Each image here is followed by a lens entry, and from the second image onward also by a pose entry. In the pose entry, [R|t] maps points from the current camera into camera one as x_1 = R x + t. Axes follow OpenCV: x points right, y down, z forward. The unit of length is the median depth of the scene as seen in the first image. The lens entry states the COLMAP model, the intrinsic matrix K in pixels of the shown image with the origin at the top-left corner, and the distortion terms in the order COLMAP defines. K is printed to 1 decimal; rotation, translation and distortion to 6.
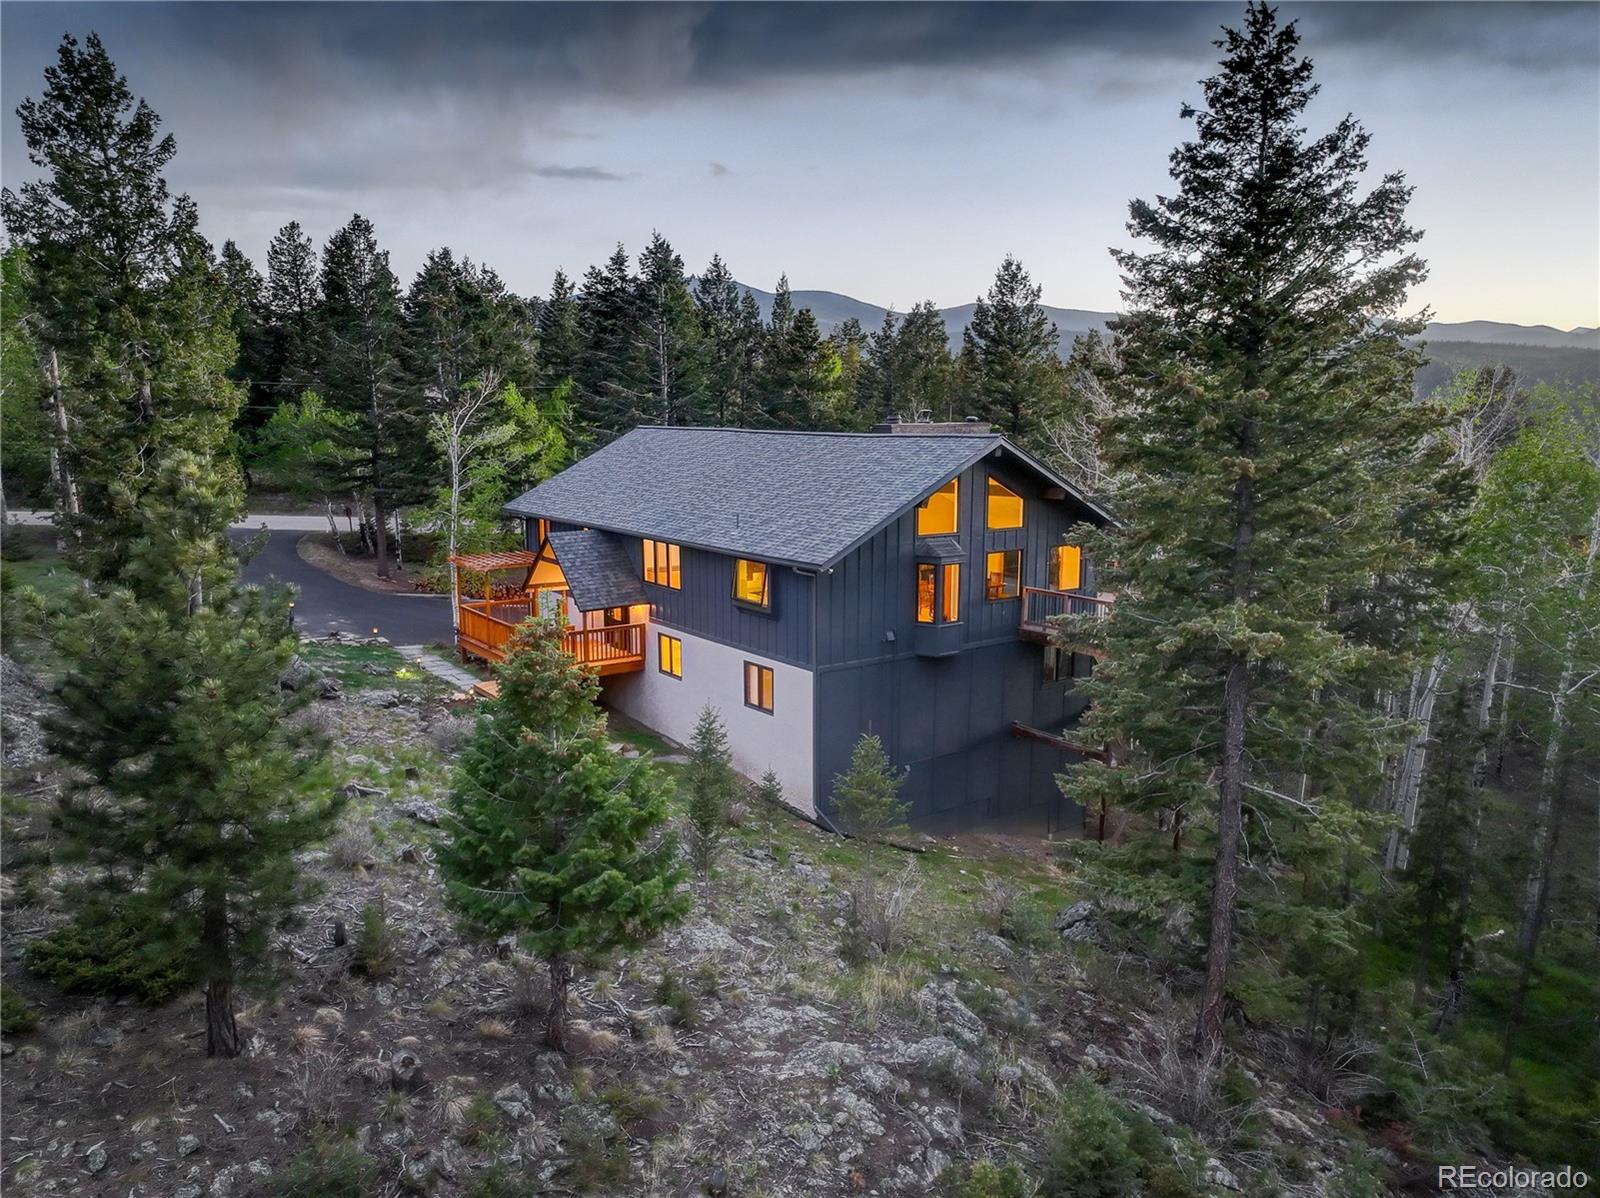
lens RADIAL K [[1138.9, 0, 809.5], [0, 1138.9, 599.5], [0, 0, 1]] dist [0.001650, 0.004040]
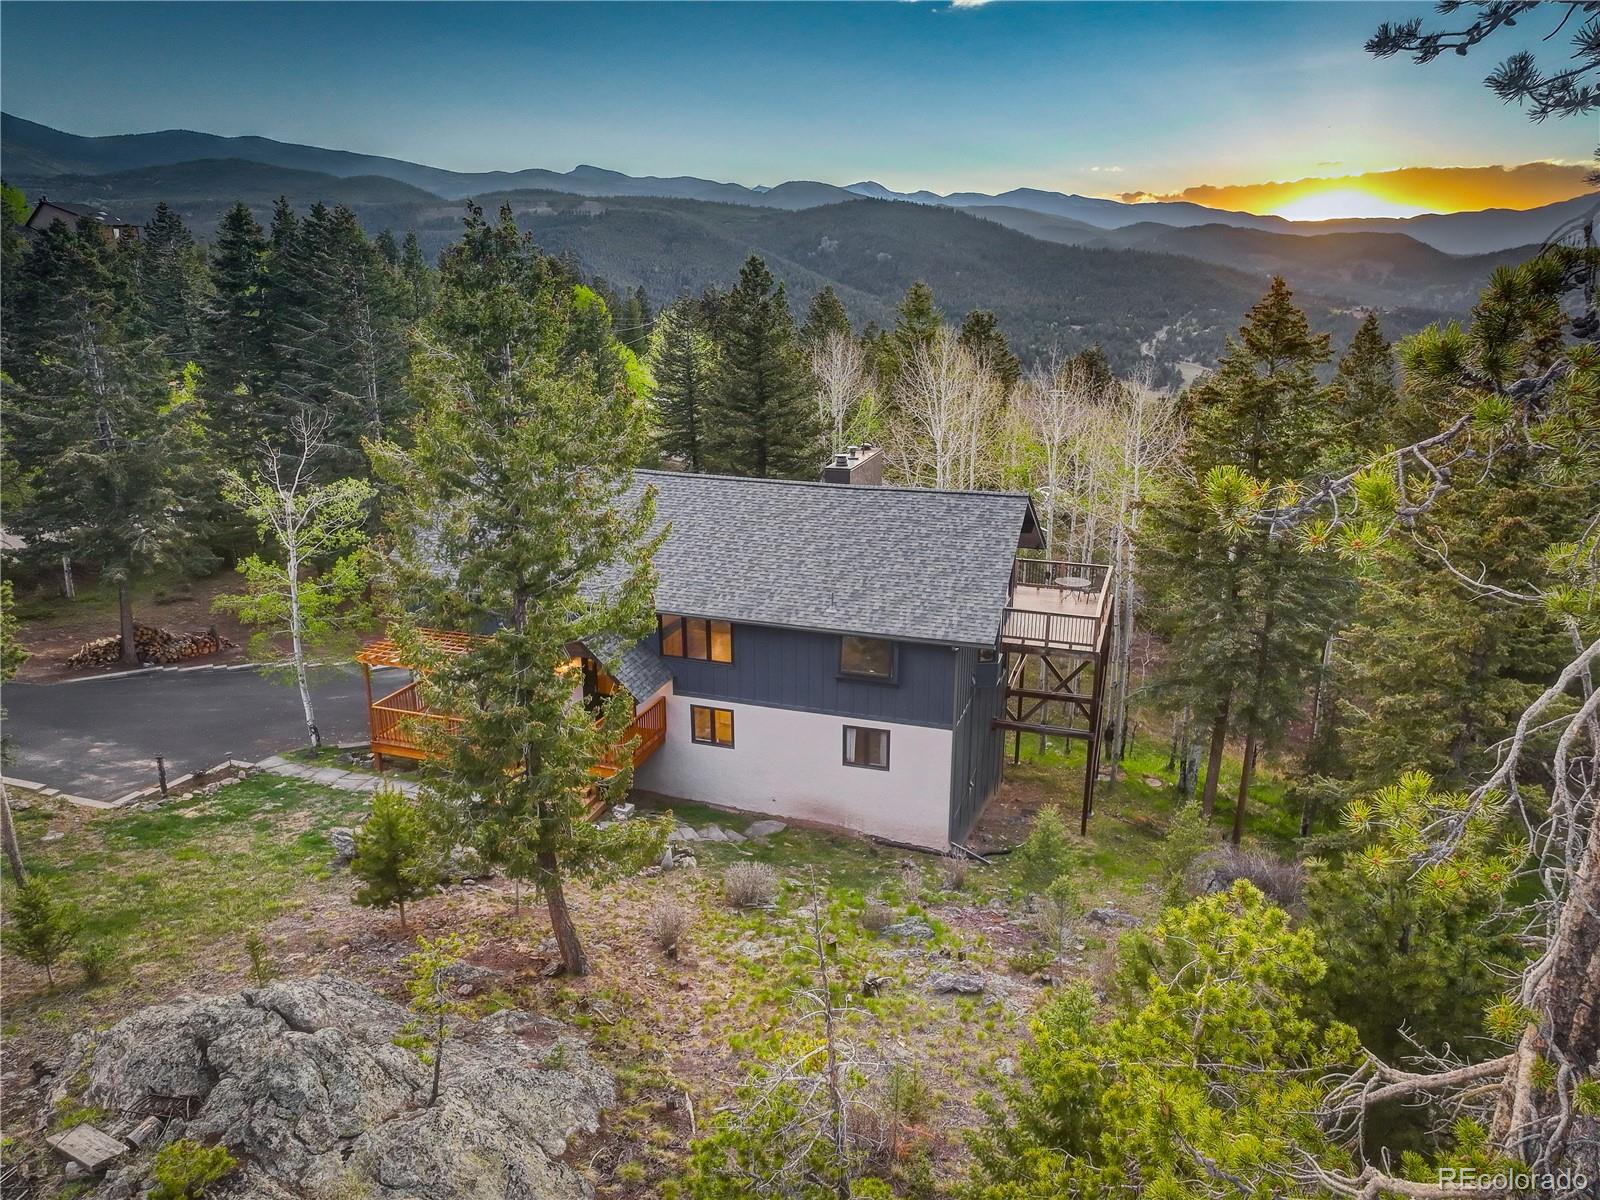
lens RADIAL K [[1138.9, 0, 802.4], [0, 1138.9, 601.6], [0, 0, 1]] dist [0.001650, 0.004040]
pose [[0.815391, -0.166030, 0.554591, -0.482893], [0.093711, 0.983211, 0.156568, -0.168784], [-0.571275, -0.075693, 0.817261, 0.116757]]
